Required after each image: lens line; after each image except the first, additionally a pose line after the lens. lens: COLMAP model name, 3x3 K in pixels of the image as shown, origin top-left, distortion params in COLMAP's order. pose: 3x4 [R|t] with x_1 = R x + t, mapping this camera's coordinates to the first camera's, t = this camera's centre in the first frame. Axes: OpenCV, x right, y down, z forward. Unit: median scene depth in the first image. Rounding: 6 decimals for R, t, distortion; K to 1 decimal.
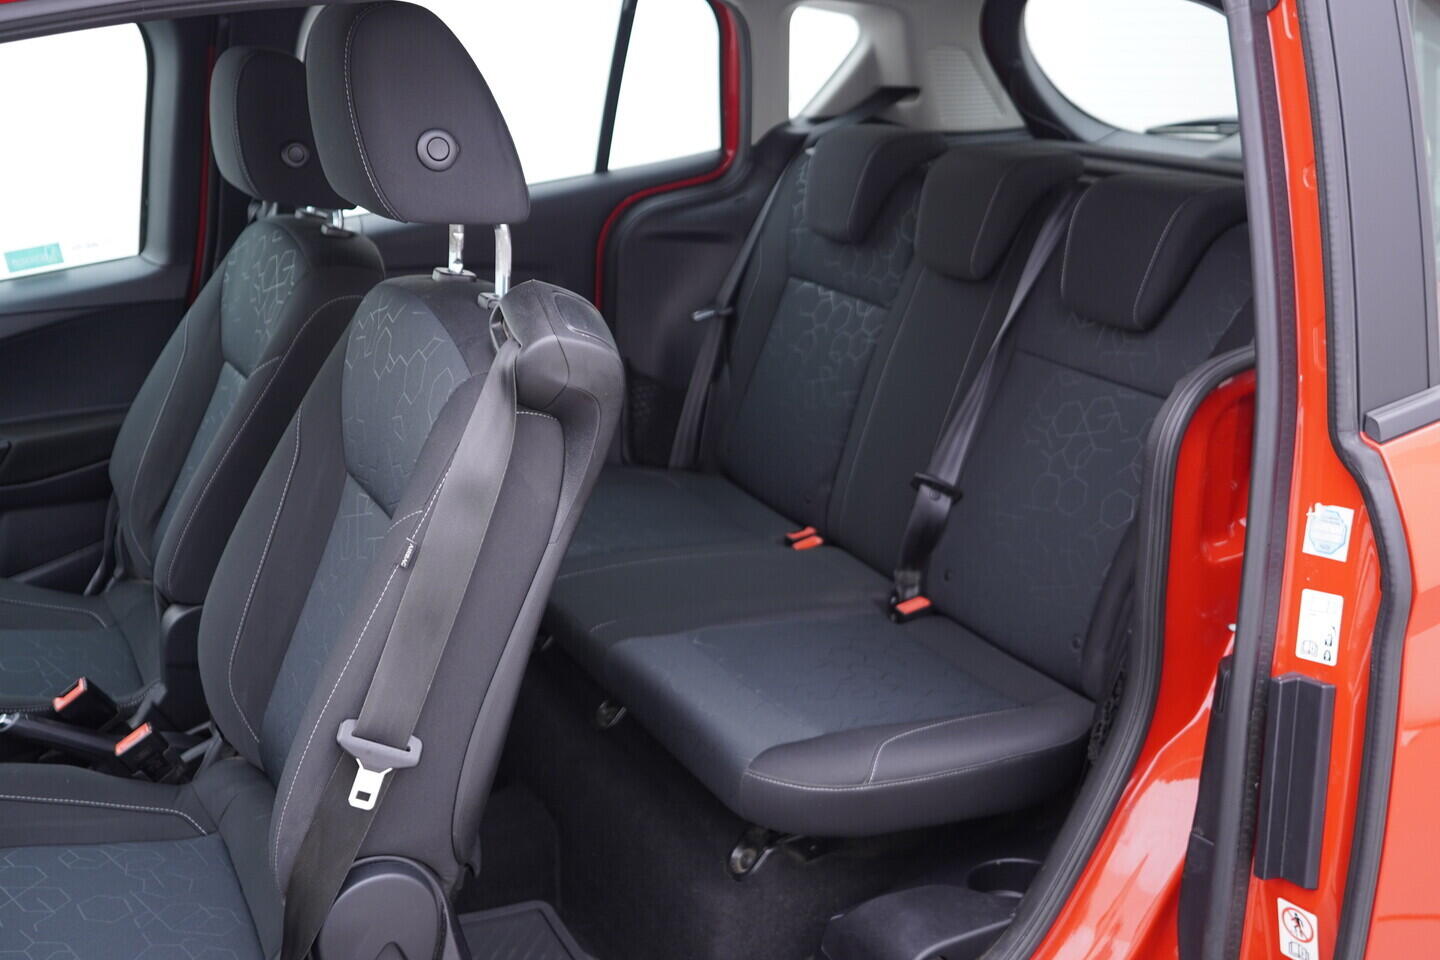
lens RADIAL K [[1480.2, 0, 720.0], [0, 1480.2, 480.0], [0, 0, 1]] dist [0.001339, 0.014851]
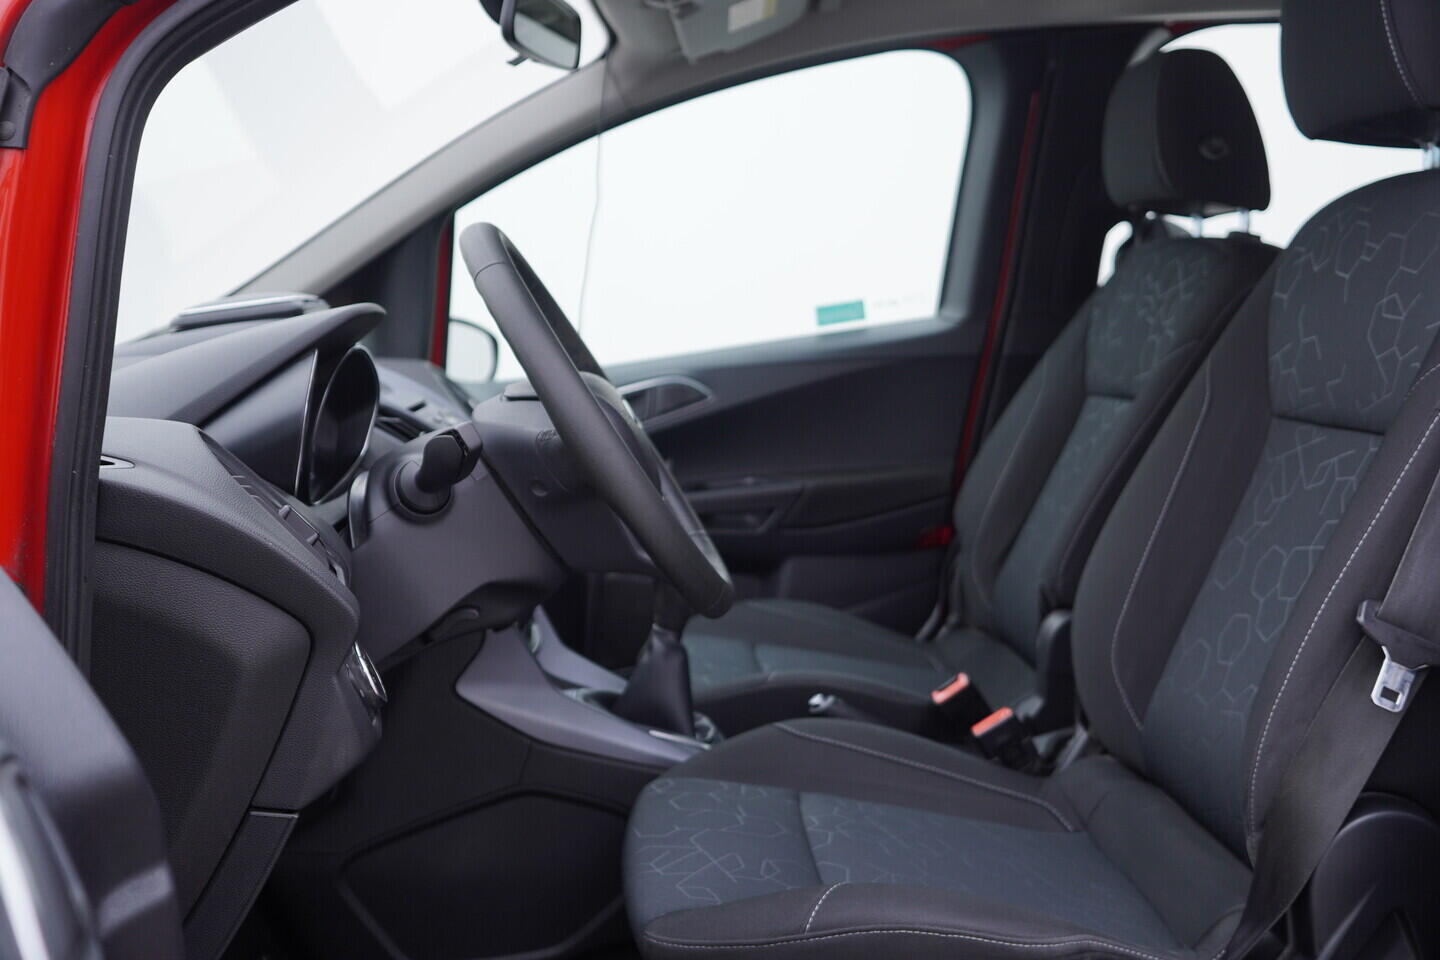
lens RADIAL K [[1441.5, 0, 720.0], [0, 1441.5, 480.0], [0, 0, 1]] dist [-0.004611, -0.005433]
pose [[0.920844, 0.028696, -0.388873, -0.173768], [-0.106904, 0.977655, -0.181002, 0.175982], [0.374990, 0.208247, 0.903336, 0.107775]]
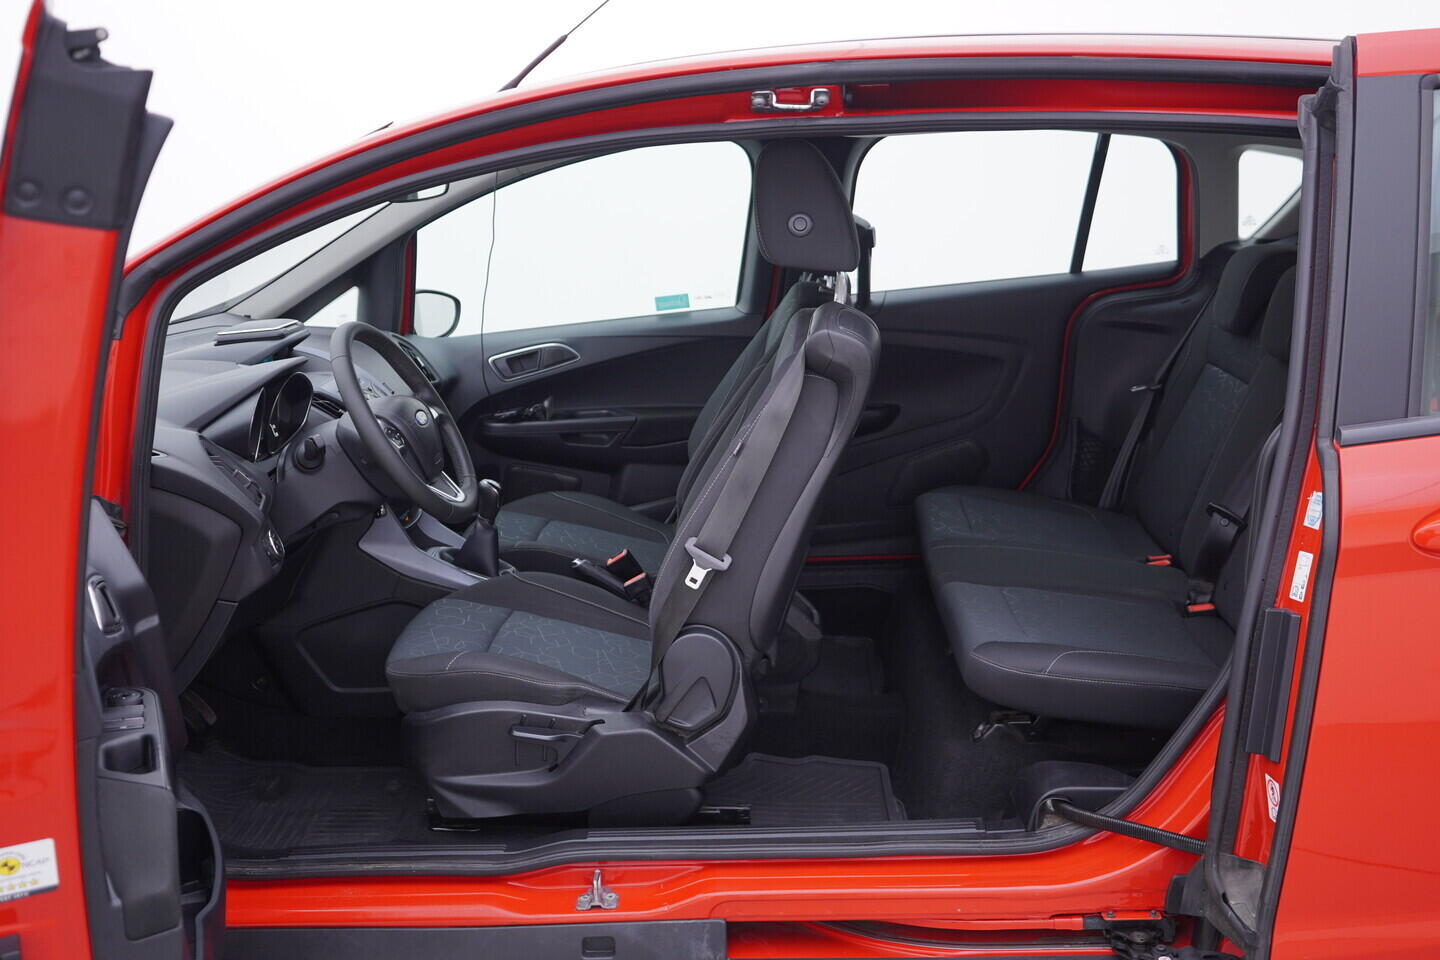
lens RADIAL K [[1480.2, 0, 720.0], [0, 1480.2, 480.0], [0, 0, 1]] dist [0.001339, 0.014851]
pose [[0.869071, 0.121182, -0.479616, 0.390679], [-0.163316, 0.985456, -0.046941, 0.109900], [0.466952, 0.119124, 0.876222, -0.343082]]
